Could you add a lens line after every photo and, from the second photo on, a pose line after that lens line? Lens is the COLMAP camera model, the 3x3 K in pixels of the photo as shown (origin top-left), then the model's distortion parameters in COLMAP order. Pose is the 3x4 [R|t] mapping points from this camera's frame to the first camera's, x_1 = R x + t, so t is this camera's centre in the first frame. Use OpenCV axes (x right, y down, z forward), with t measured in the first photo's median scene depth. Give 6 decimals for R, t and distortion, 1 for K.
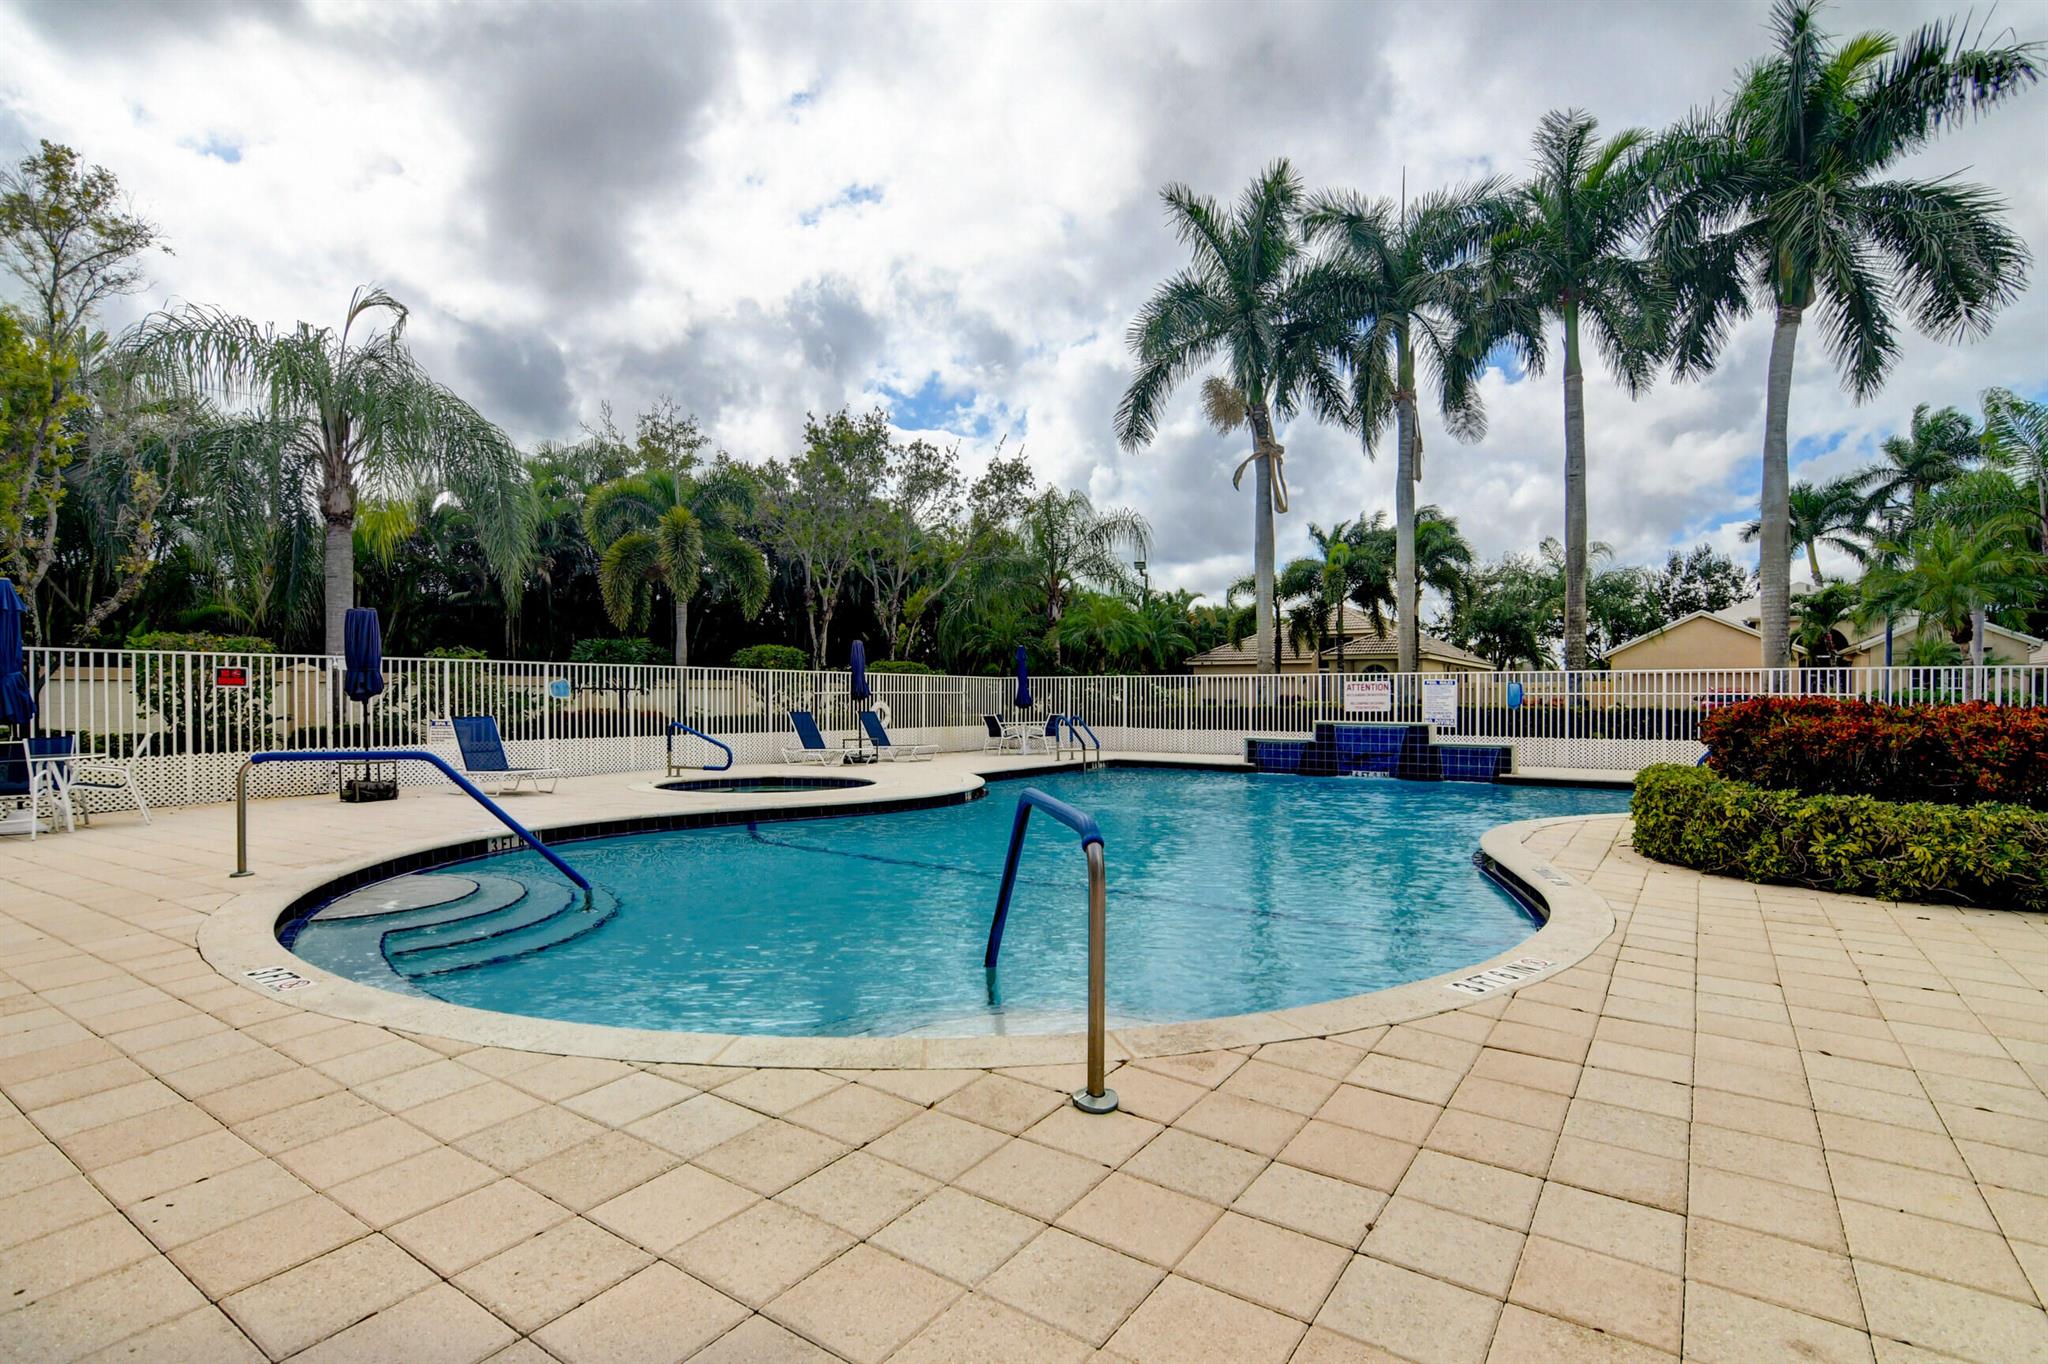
lens RADIAL K [[997.6, 0, 1017.2], [0, 997.6, 702.3], [0, 0, 1]] dist [-0.020092, 0.001931]
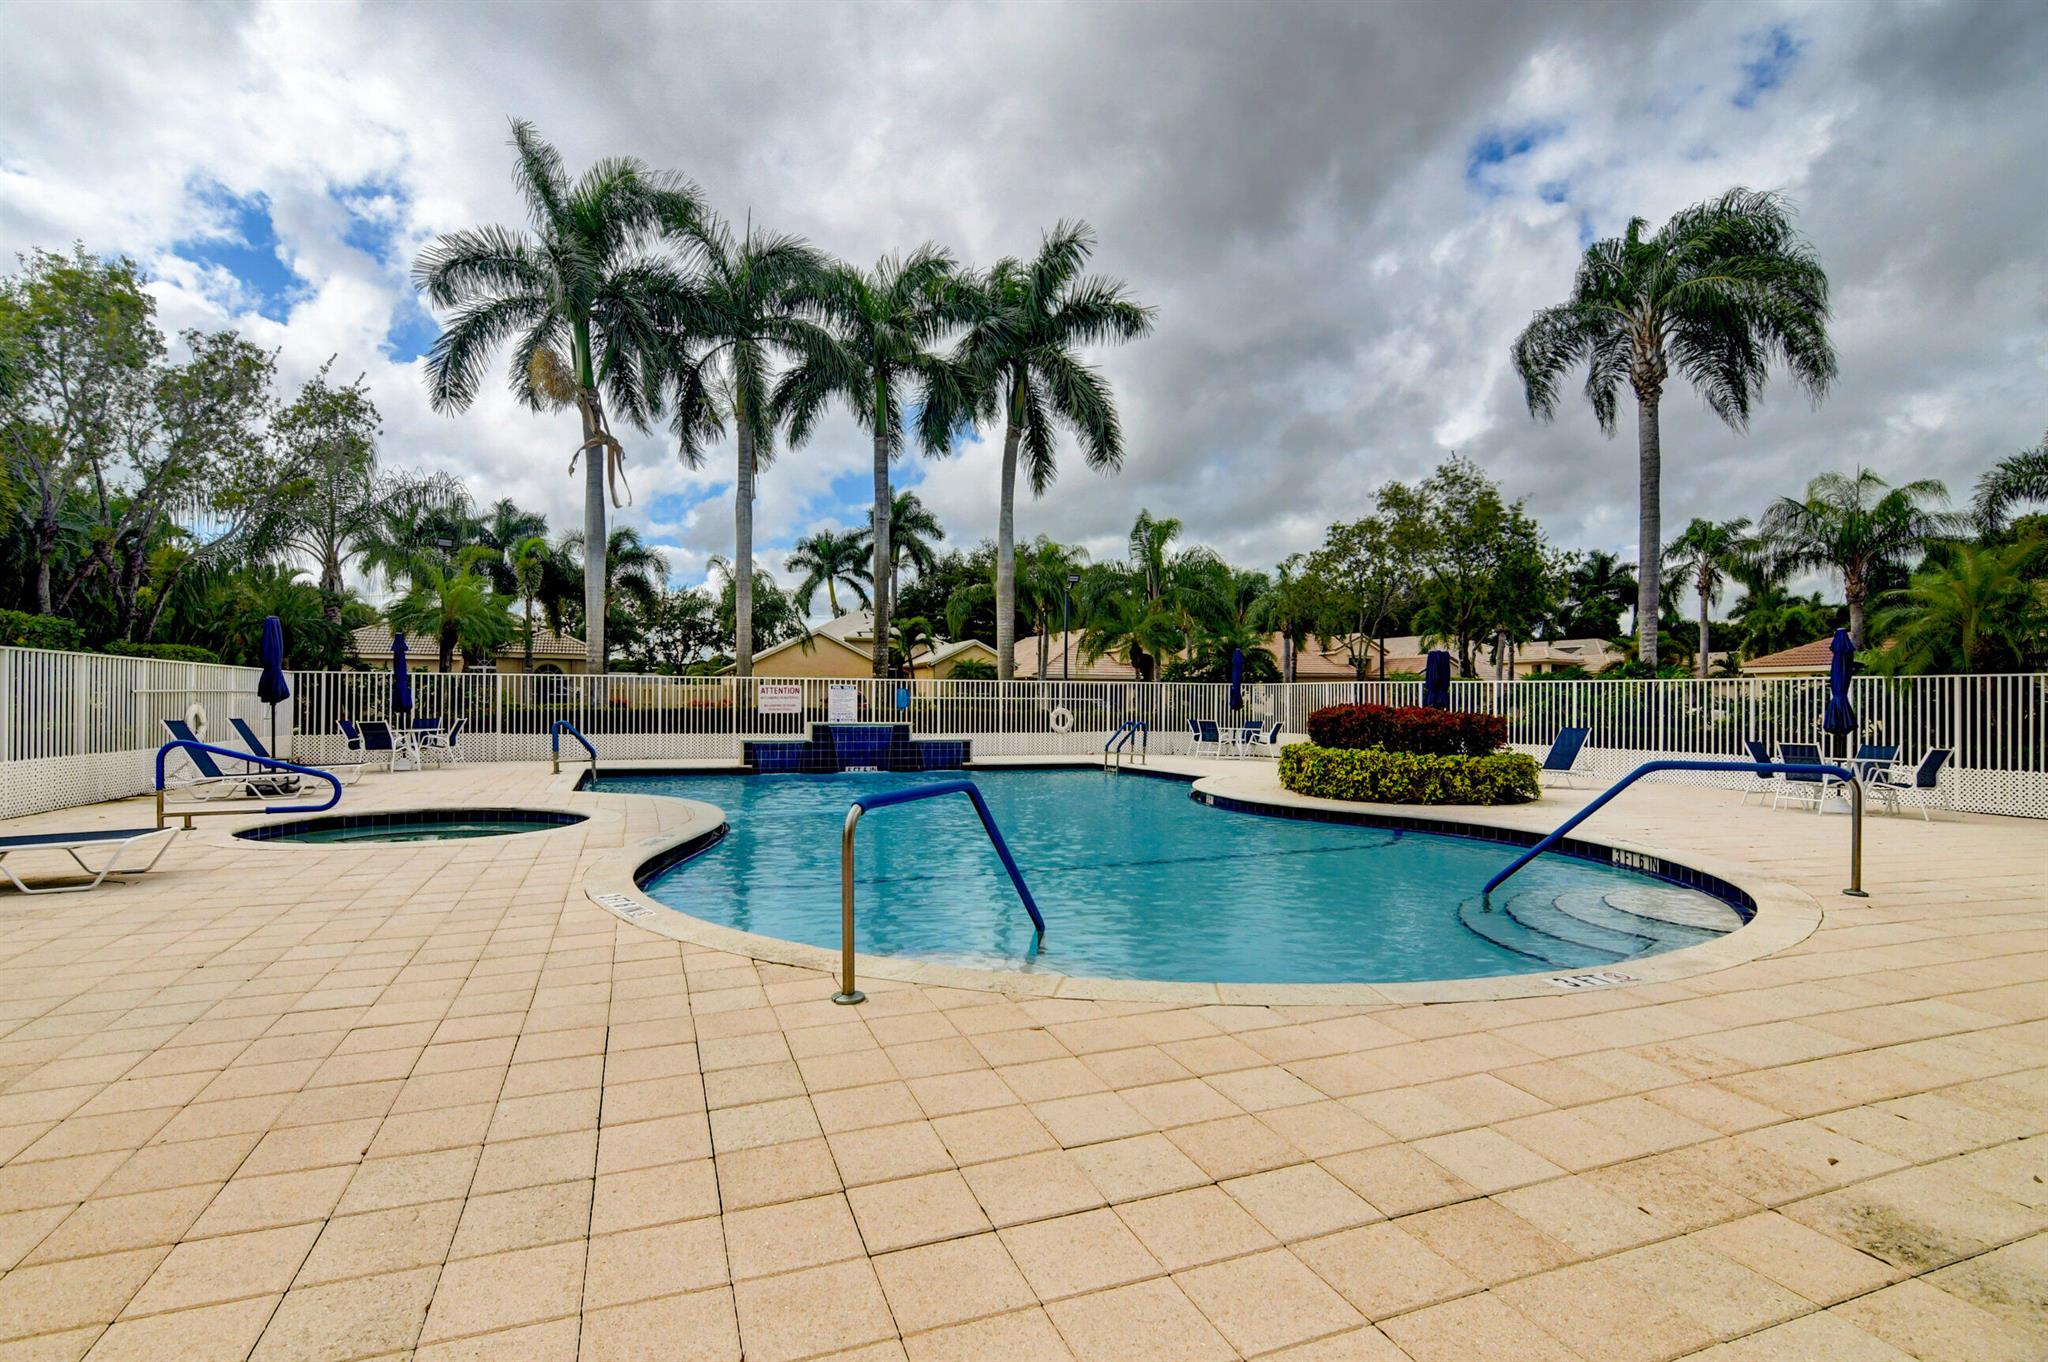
lens RADIAL K [[997.6, 0, 1017.2], [0, 997.6, 701.3], [0, 0, 1]] dist [-0.020092, 0.001931]
pose [[0.603659, 0.003083, 0.797237, -0.419665], [-0.000377, 0.999994, -0.003581, -0.000293], [-0.797243, 0.001862, 0.603656, 0.172102]]
